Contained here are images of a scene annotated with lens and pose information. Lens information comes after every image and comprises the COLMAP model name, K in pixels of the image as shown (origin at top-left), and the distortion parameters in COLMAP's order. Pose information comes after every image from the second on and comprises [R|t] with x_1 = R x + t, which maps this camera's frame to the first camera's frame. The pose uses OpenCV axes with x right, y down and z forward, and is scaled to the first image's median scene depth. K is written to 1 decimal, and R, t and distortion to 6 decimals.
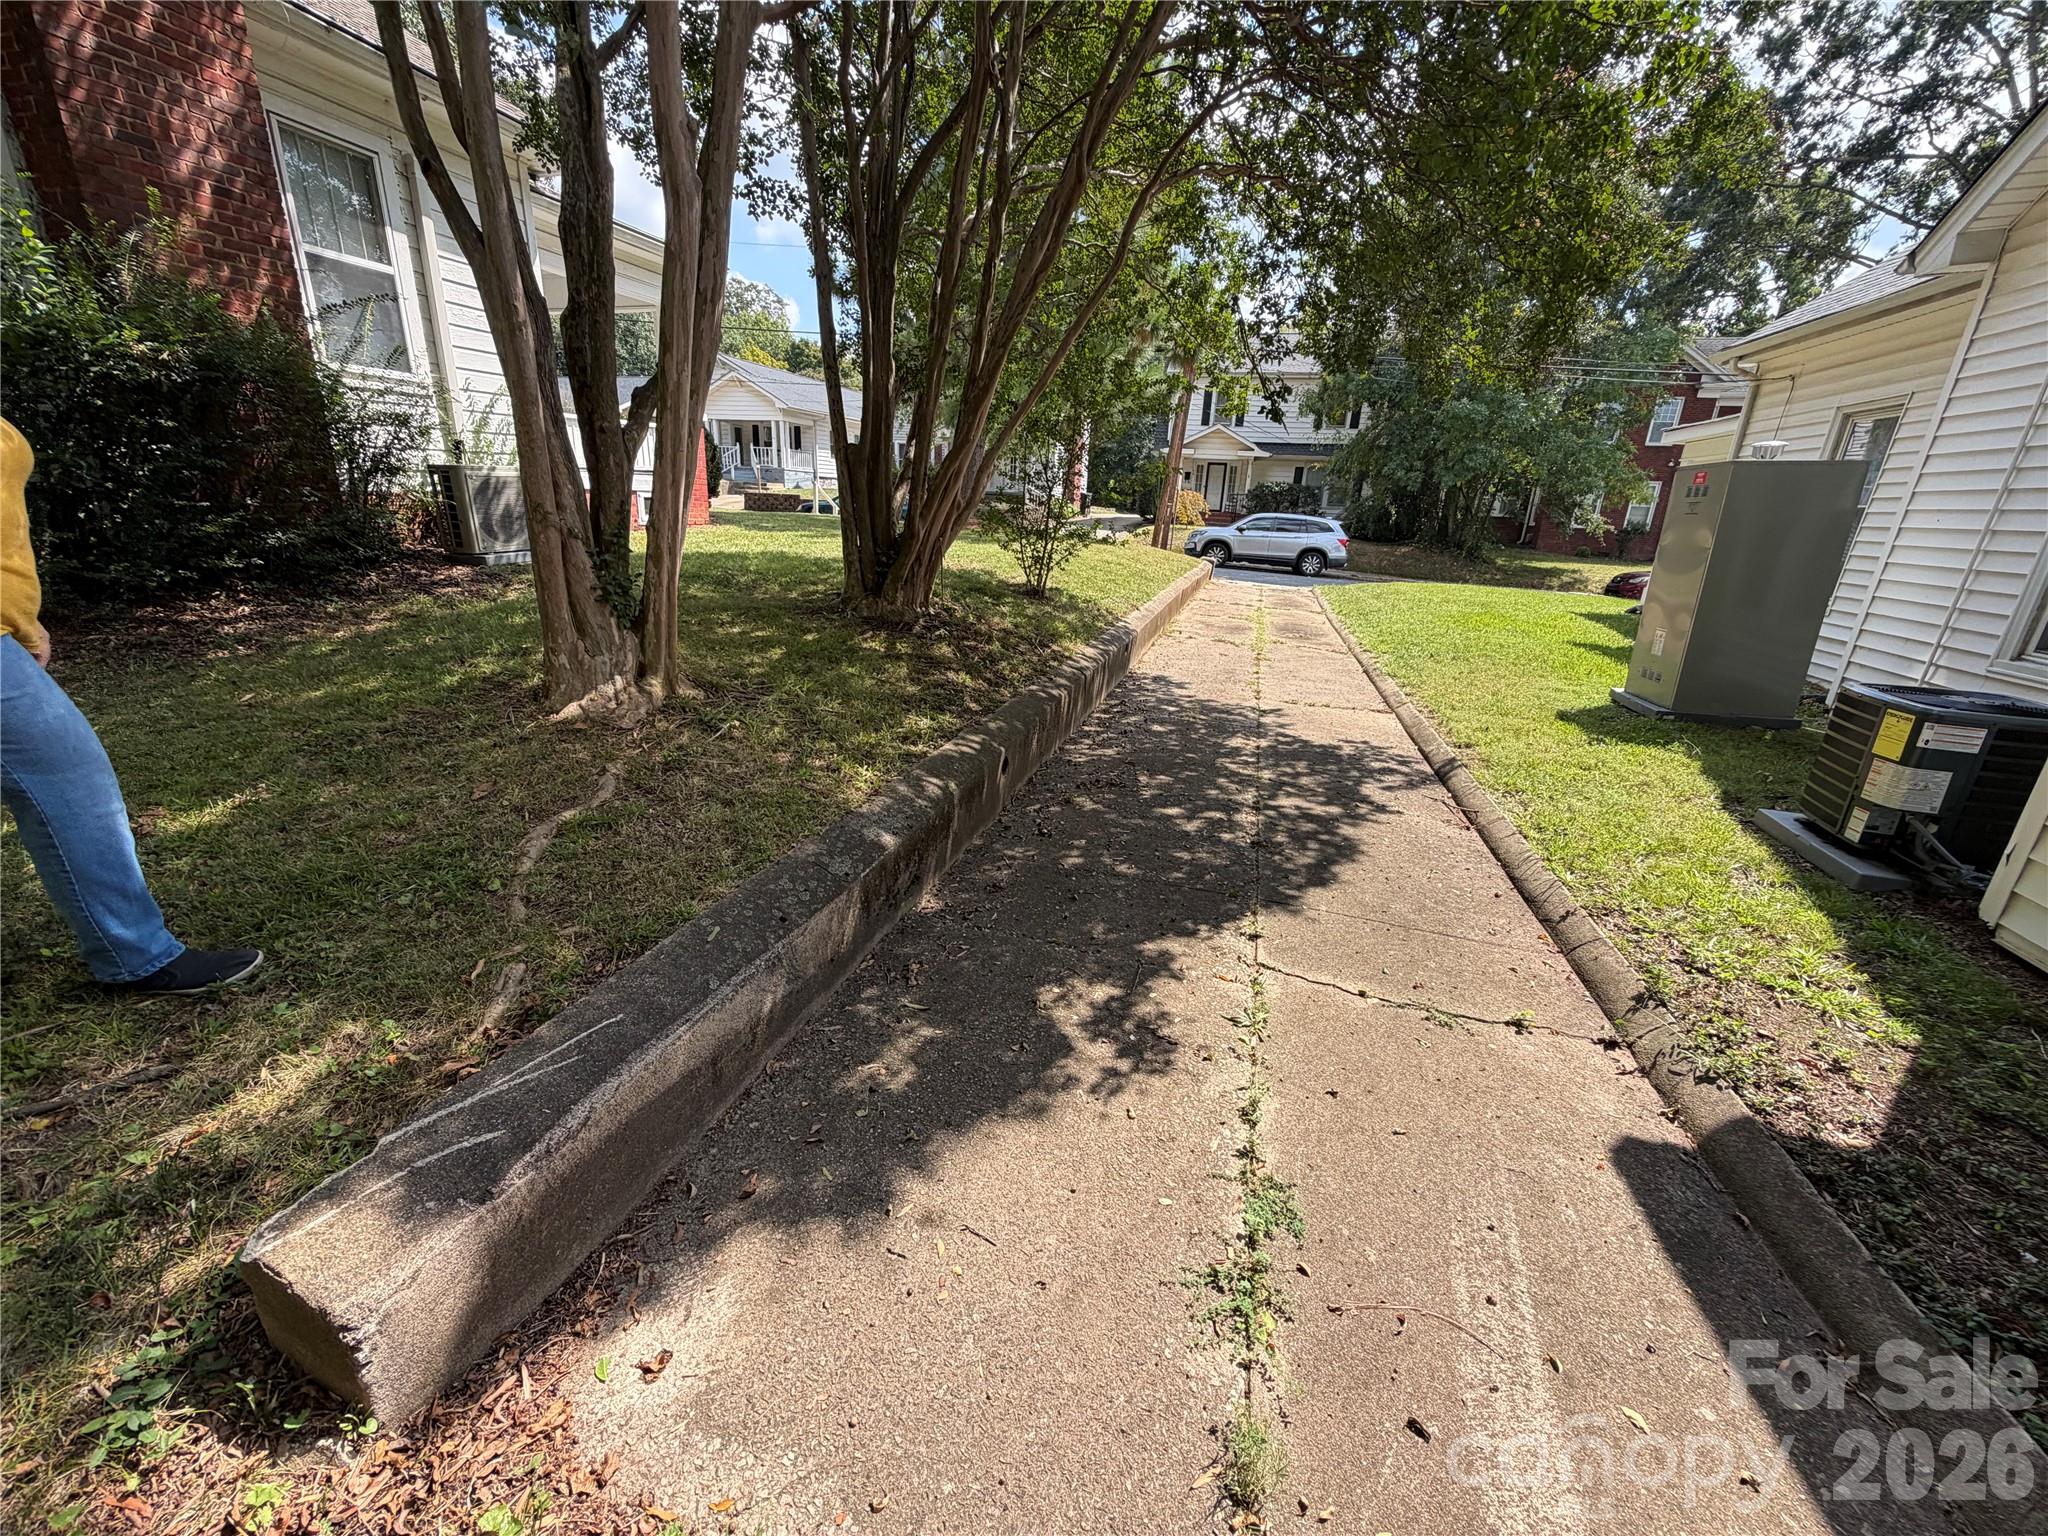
lens RADIAL K [[806.4, 0, 1024.0], [0, 806.4, 768.0], [0, 0, 1]] dist [0.001095, -0.000022]
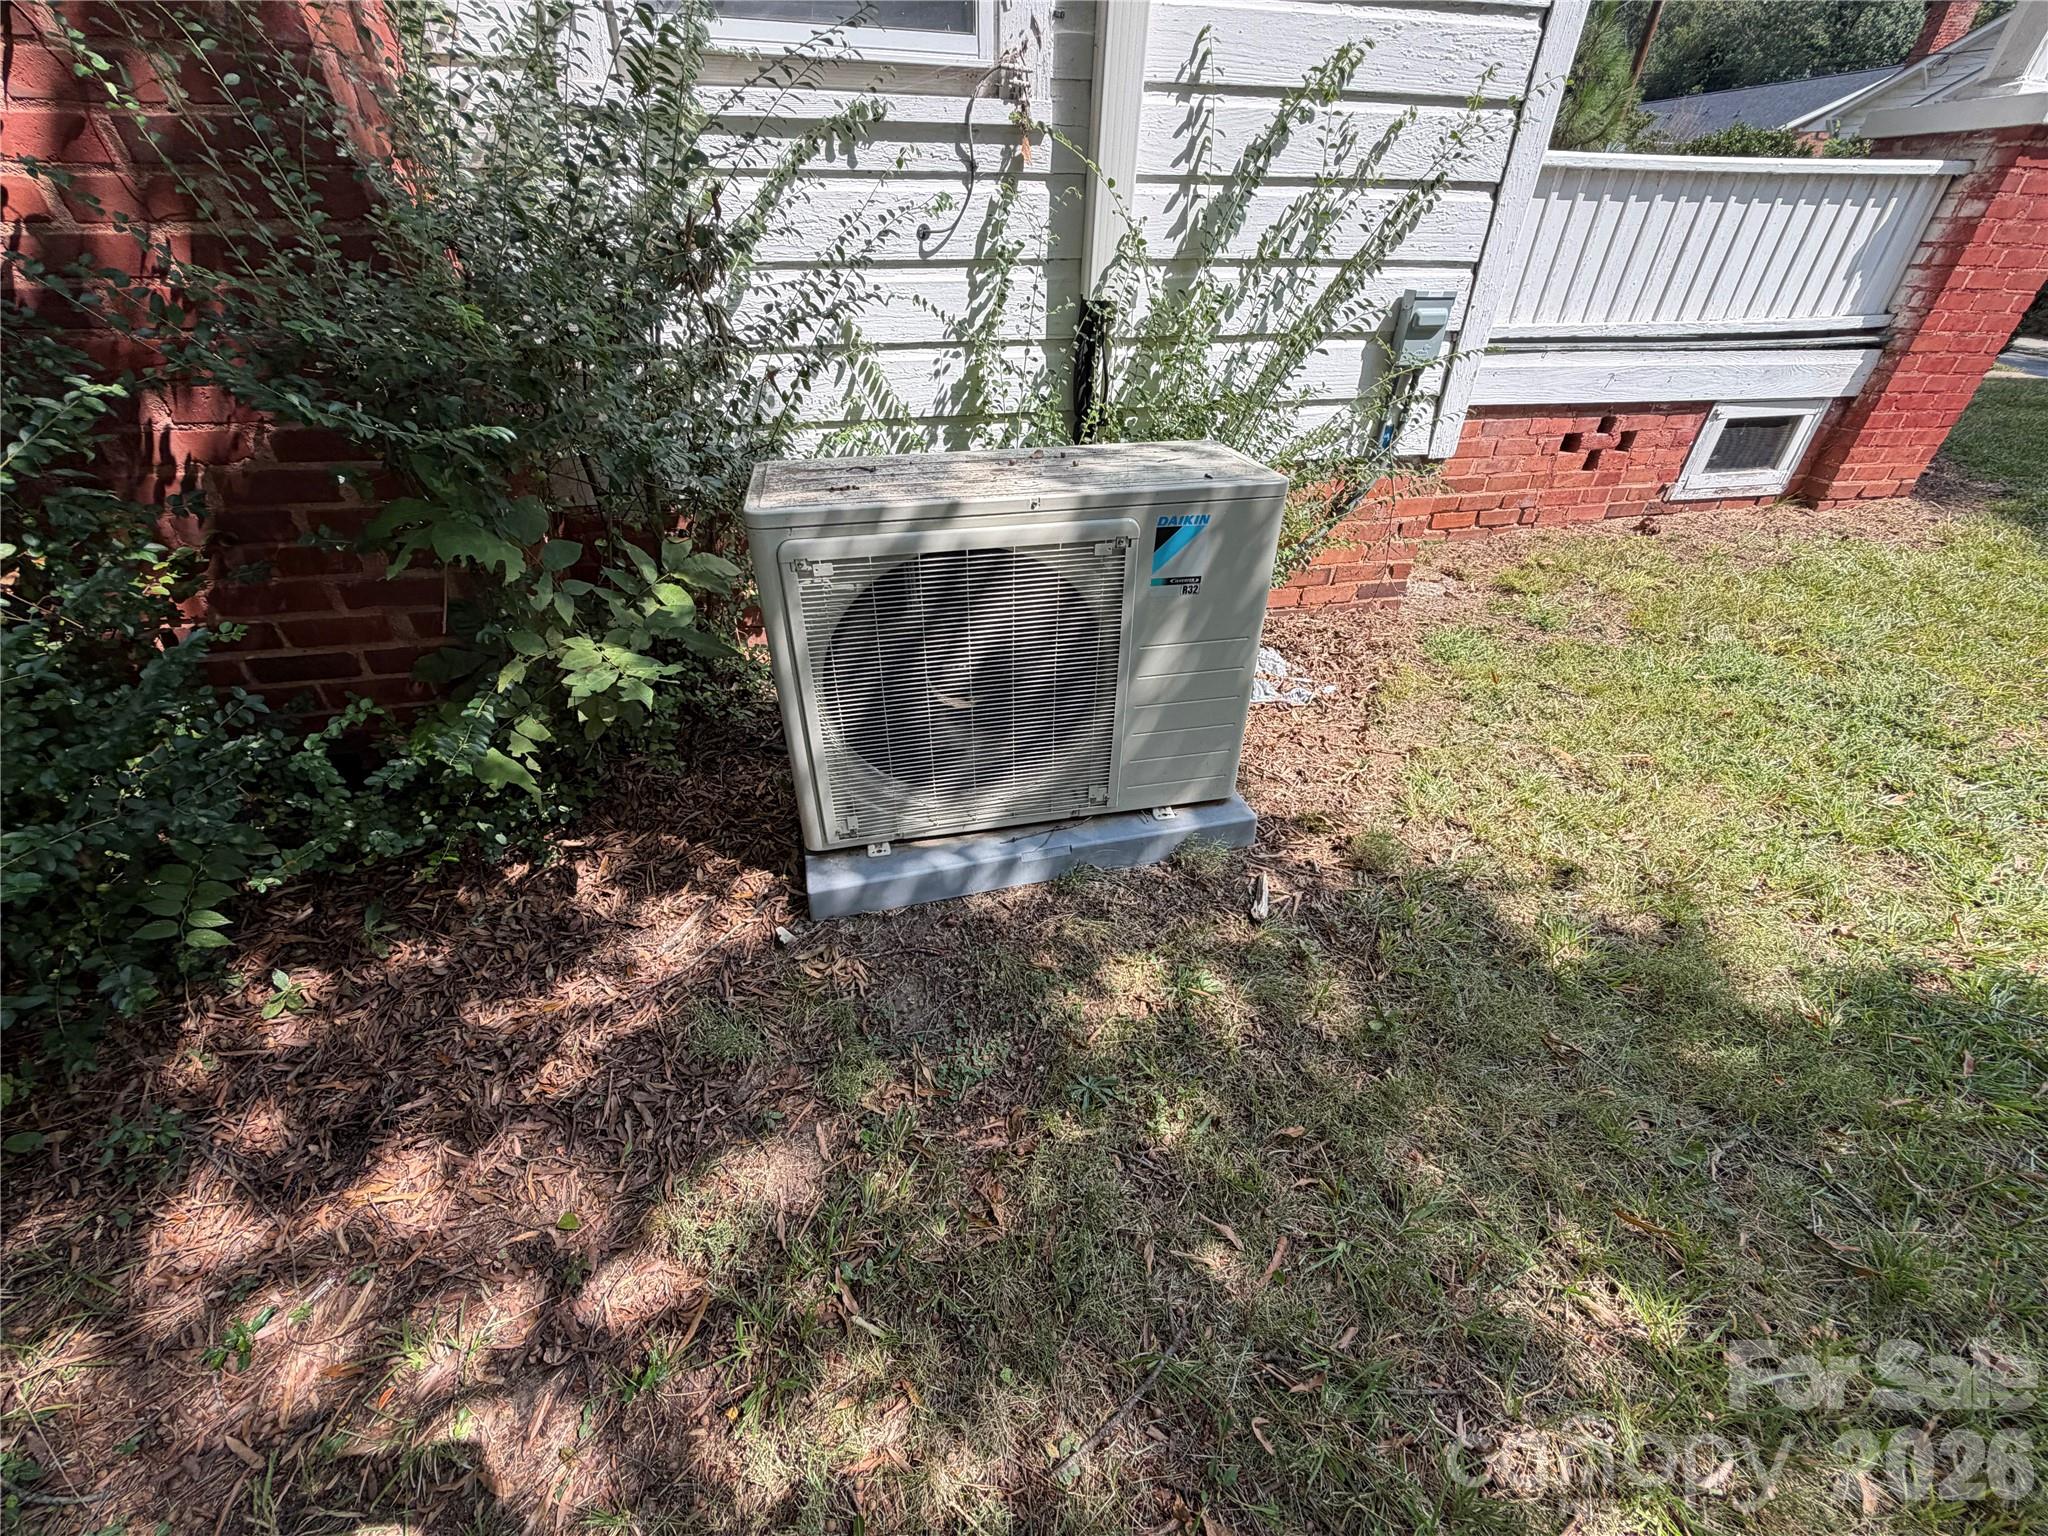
lens RADIAL K [[806.4, 0, 1024.0], [0, 806.4, 768.0], [0, 0, 1]] dist [0.001095, -0.000022]
pose [[0.478453, 0.469385, -0.742133, -0.458893], [-0.281223, 0.882537, 0.376884, -0.388818], [0.831863, 0.028384, 0.554254, 0.889198]]
